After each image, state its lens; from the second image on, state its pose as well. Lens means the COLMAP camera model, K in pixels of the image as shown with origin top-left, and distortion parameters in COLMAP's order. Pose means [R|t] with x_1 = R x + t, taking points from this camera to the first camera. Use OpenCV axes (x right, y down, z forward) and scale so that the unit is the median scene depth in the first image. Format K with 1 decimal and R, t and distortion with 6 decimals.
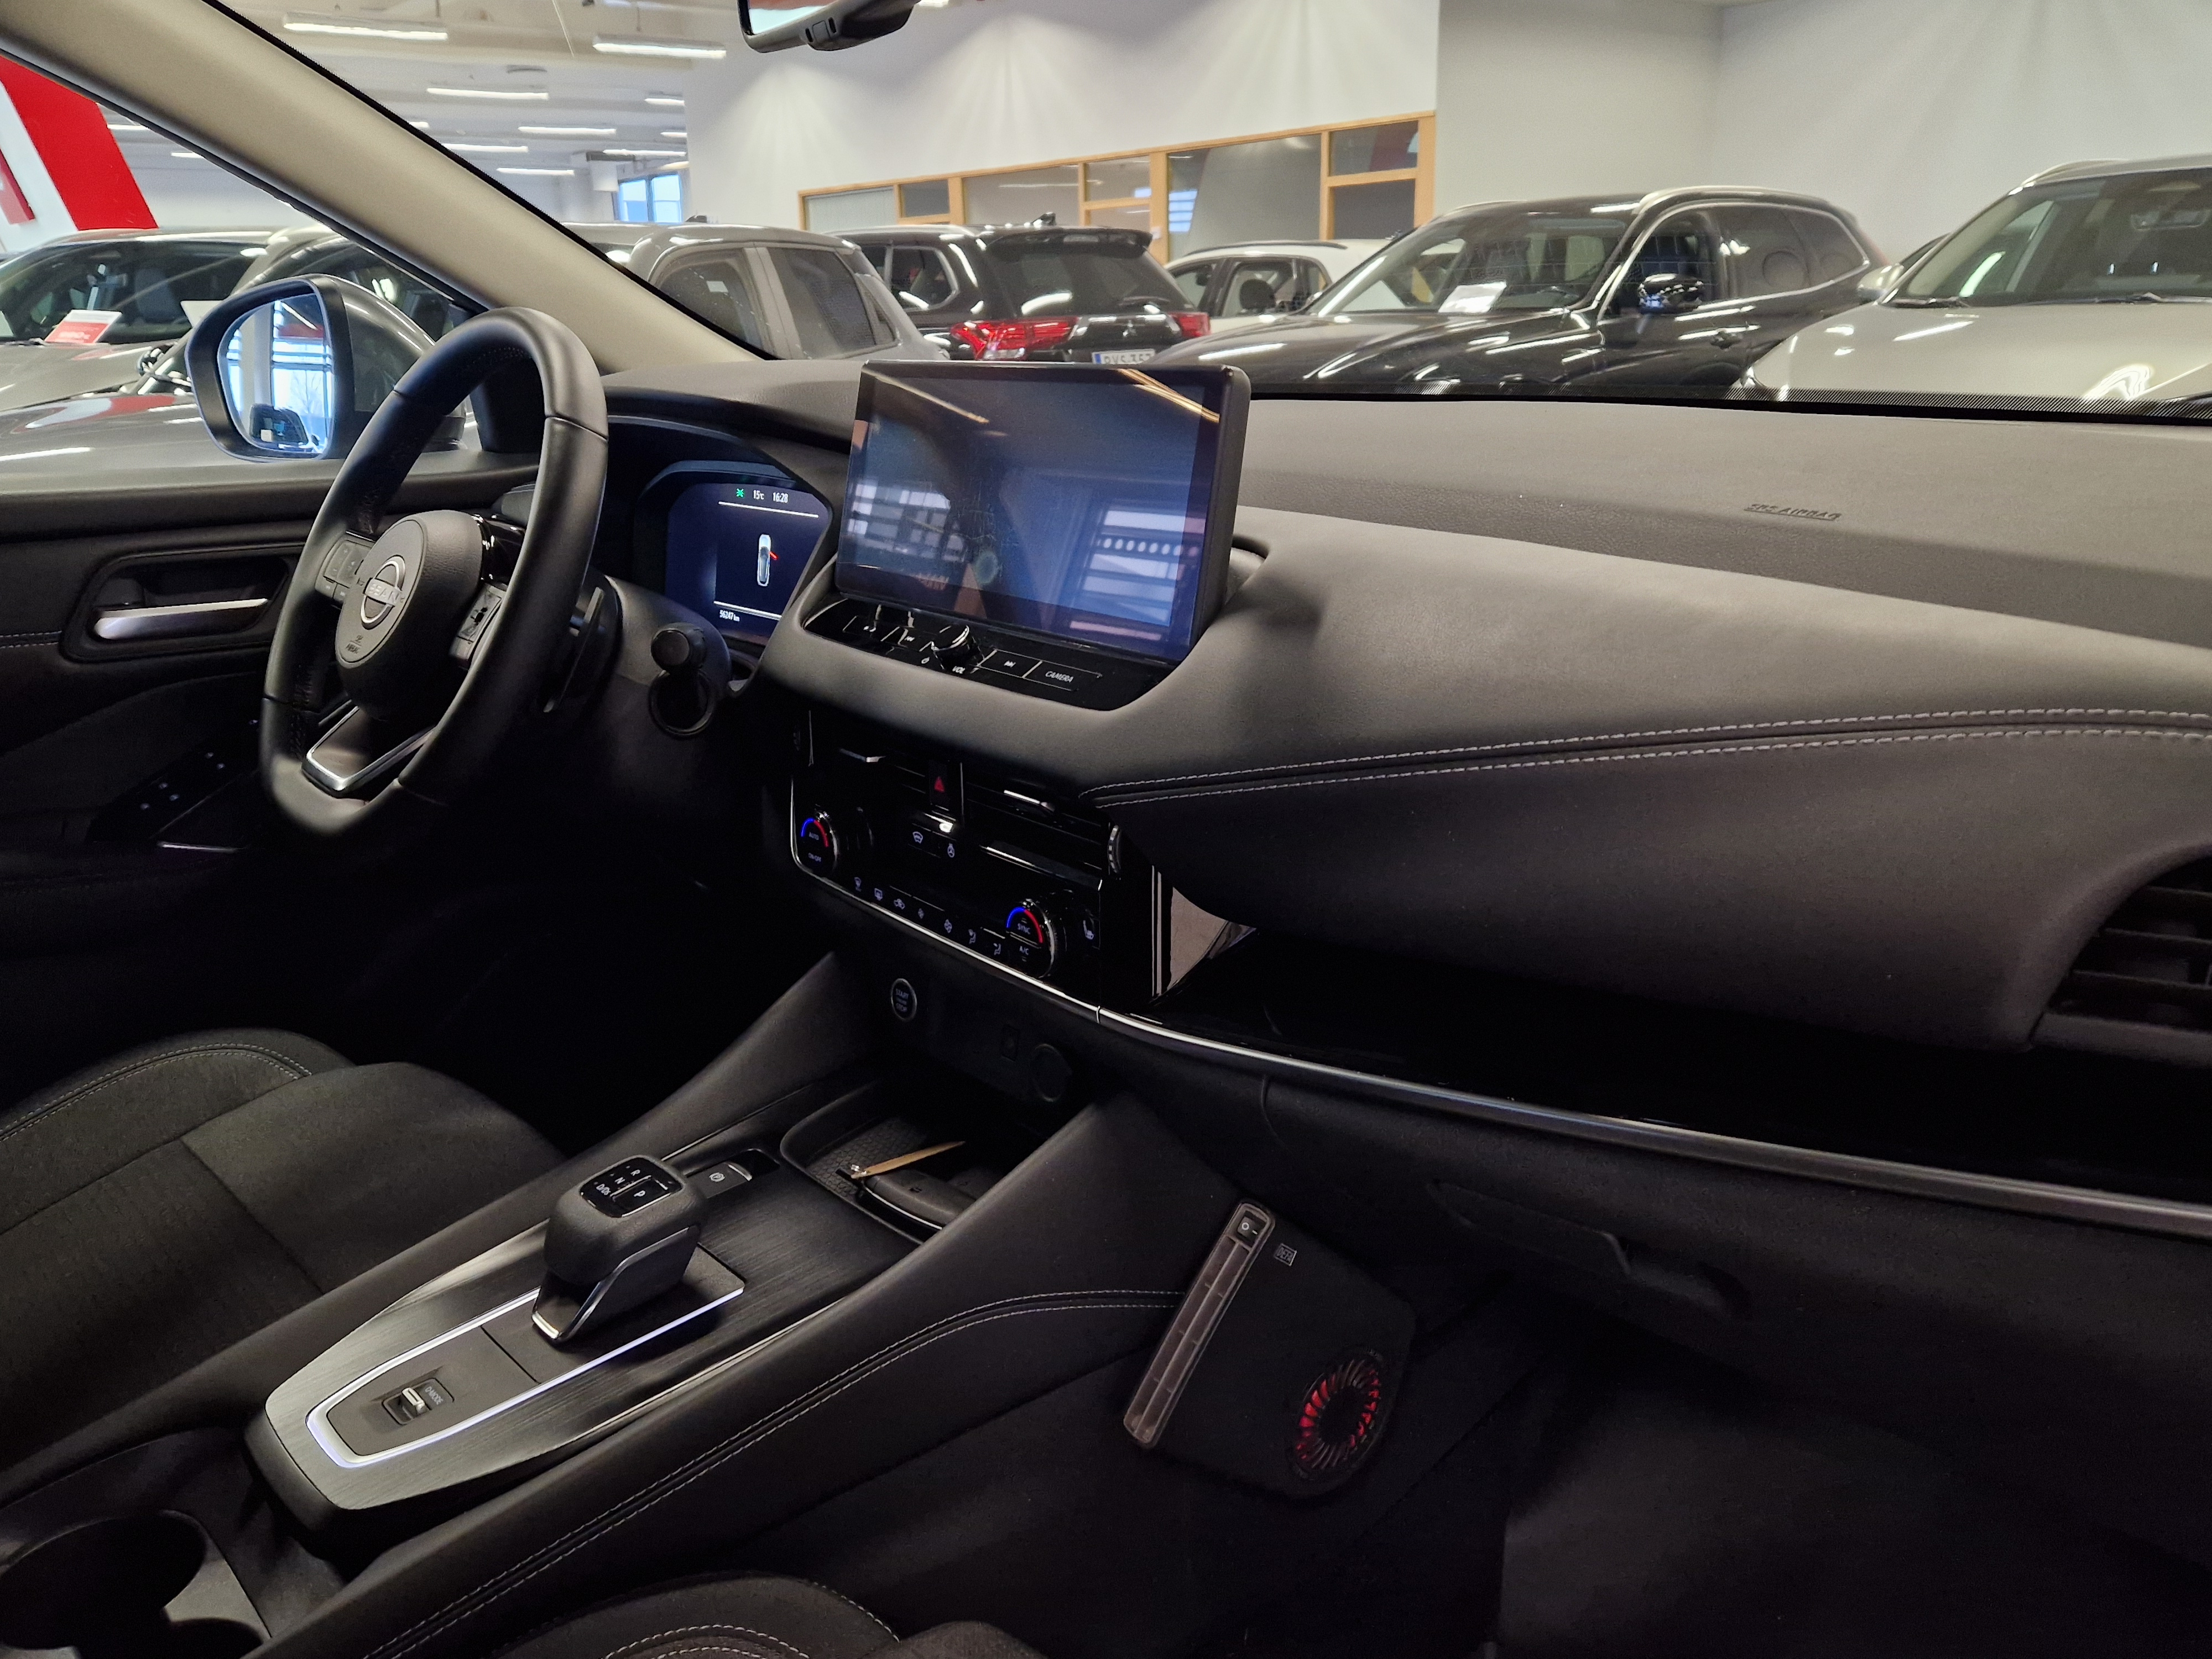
lens RADIAL K [[1696.2, 0, 1106.0], [0, 1696.2, 829.5], [0, 0, 1]] dist [0.003575, -0.000394]
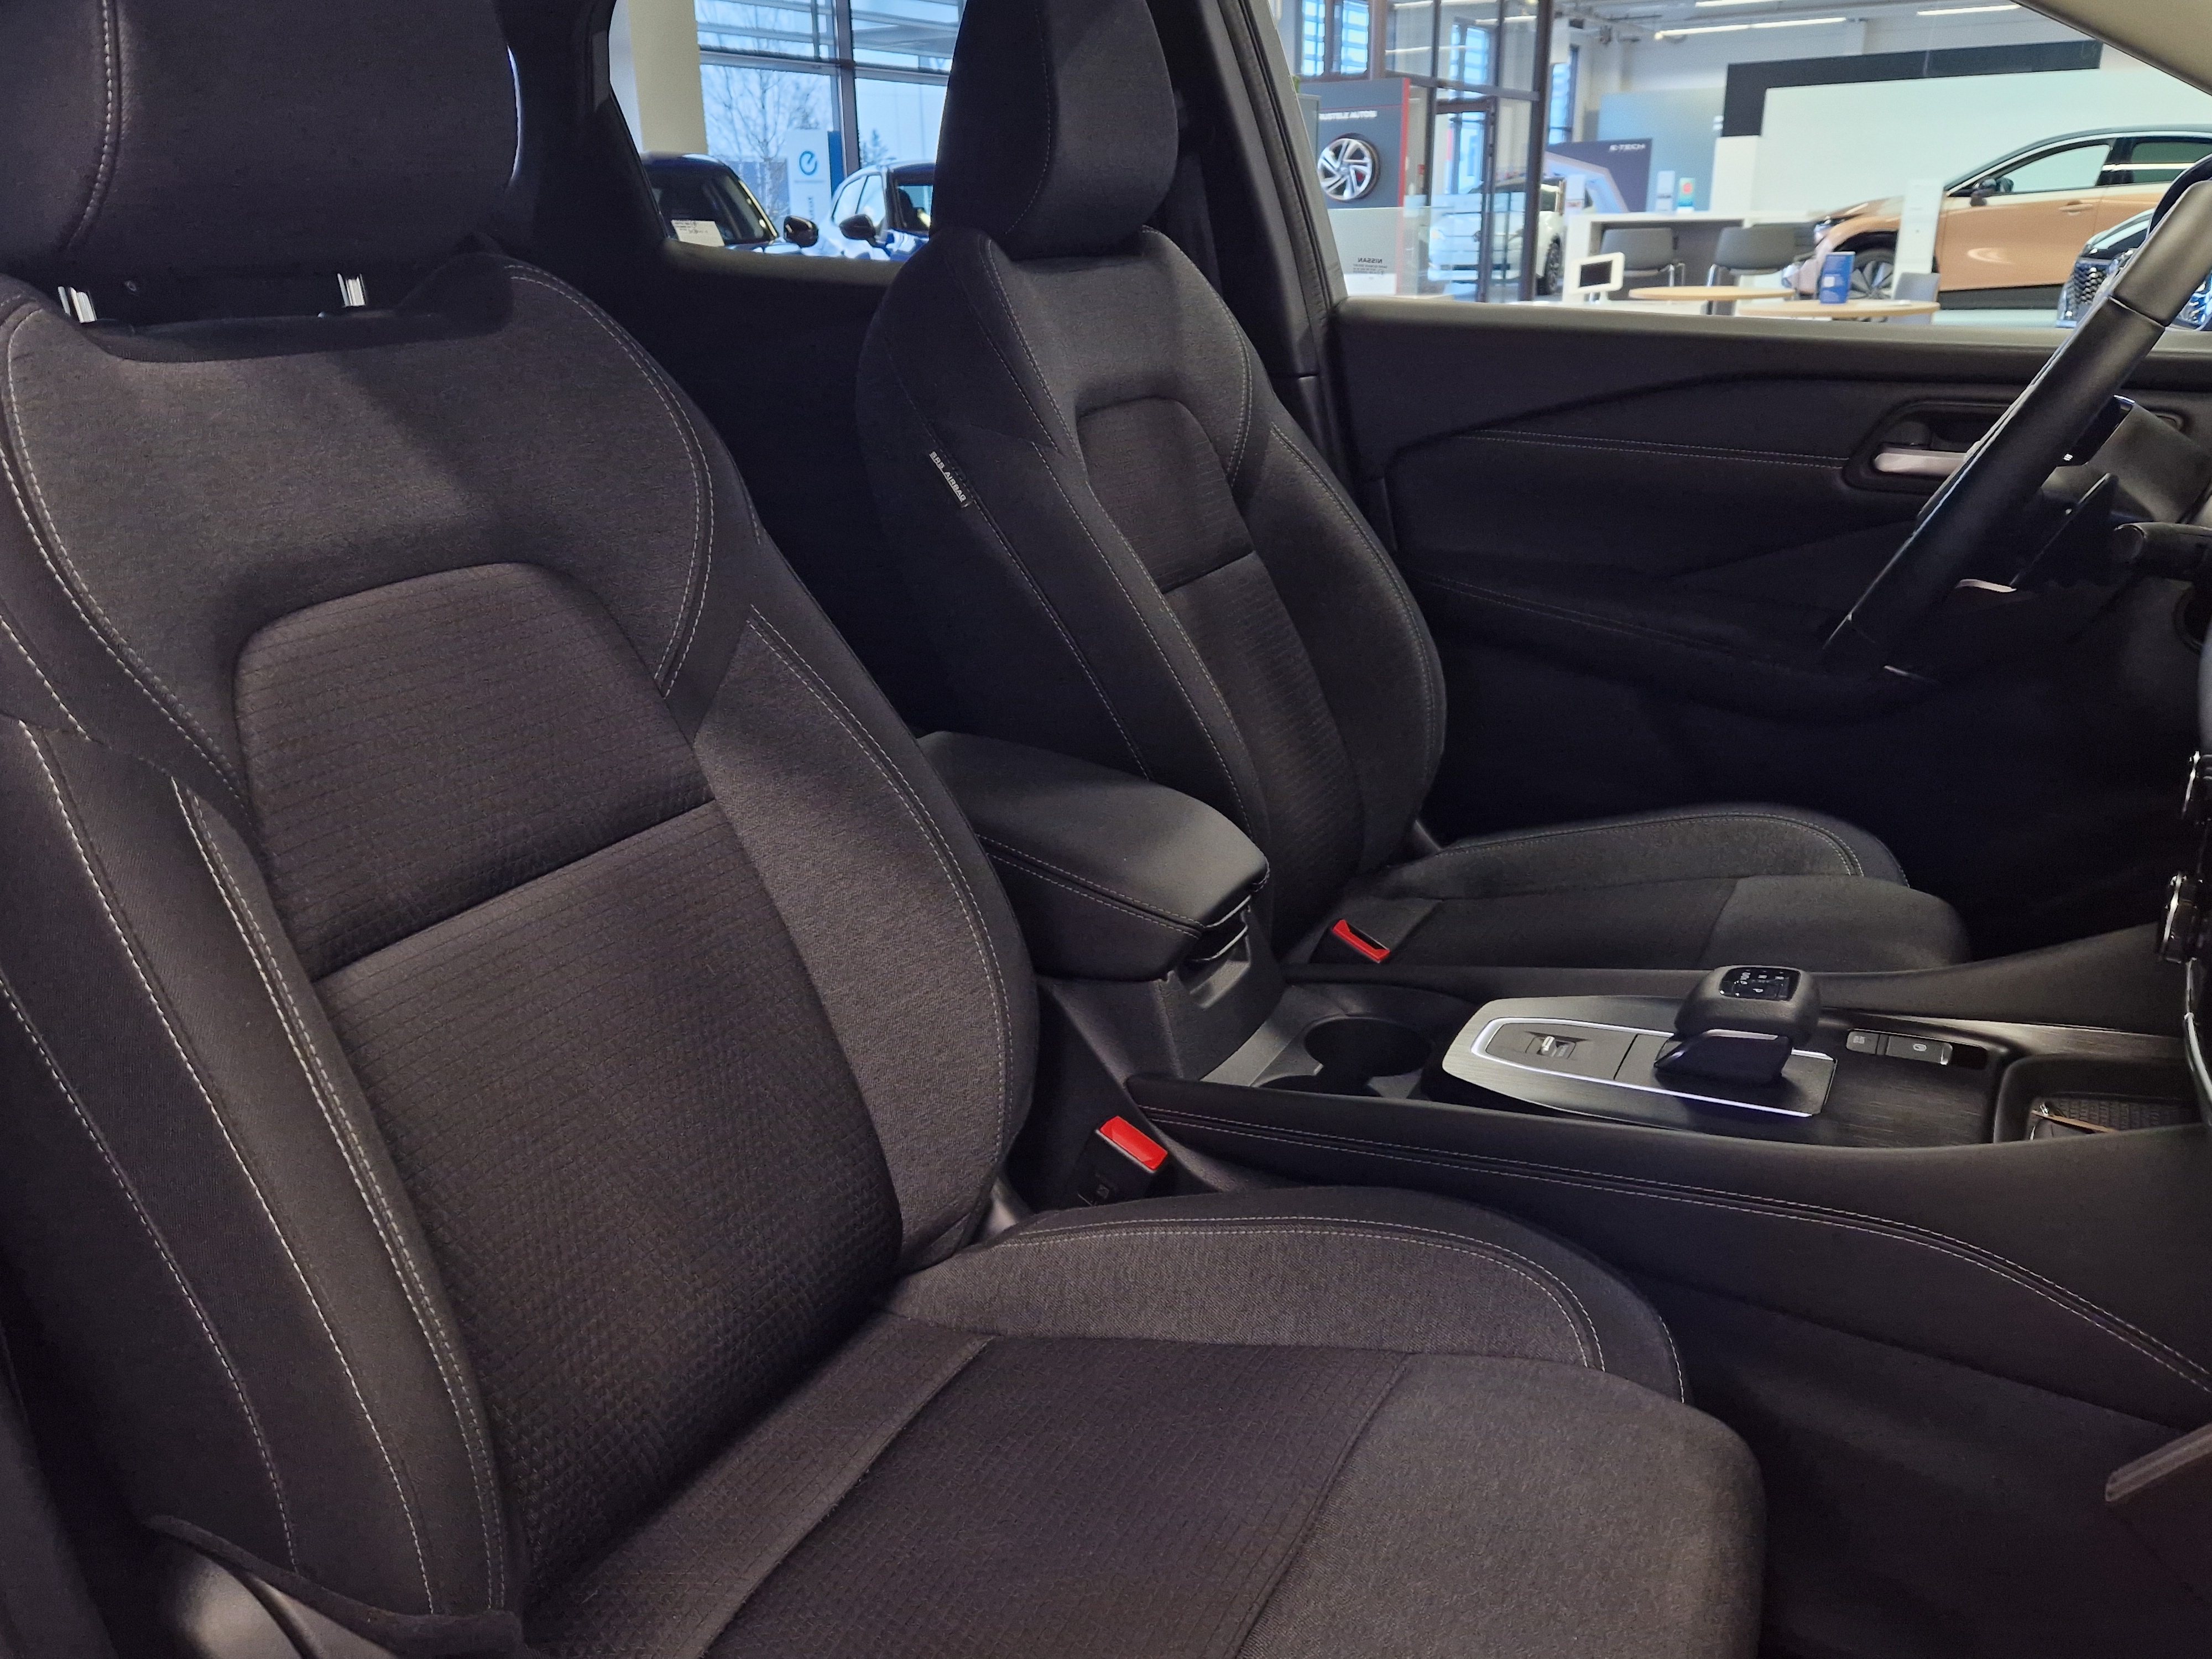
lens RADIAL K [[1696.2, 0, 1106.0], [0, 1696.2, 829.5], [0, 0, 1]] dist [0.003575, -0.000394]
pose [[0.370054, 0.331014, -0.868038, 0.379958], [-0.258444, 0.934165, 0.246053, -0.039243], [0.892338, 0.133286, 0.431240, 0.070719]]
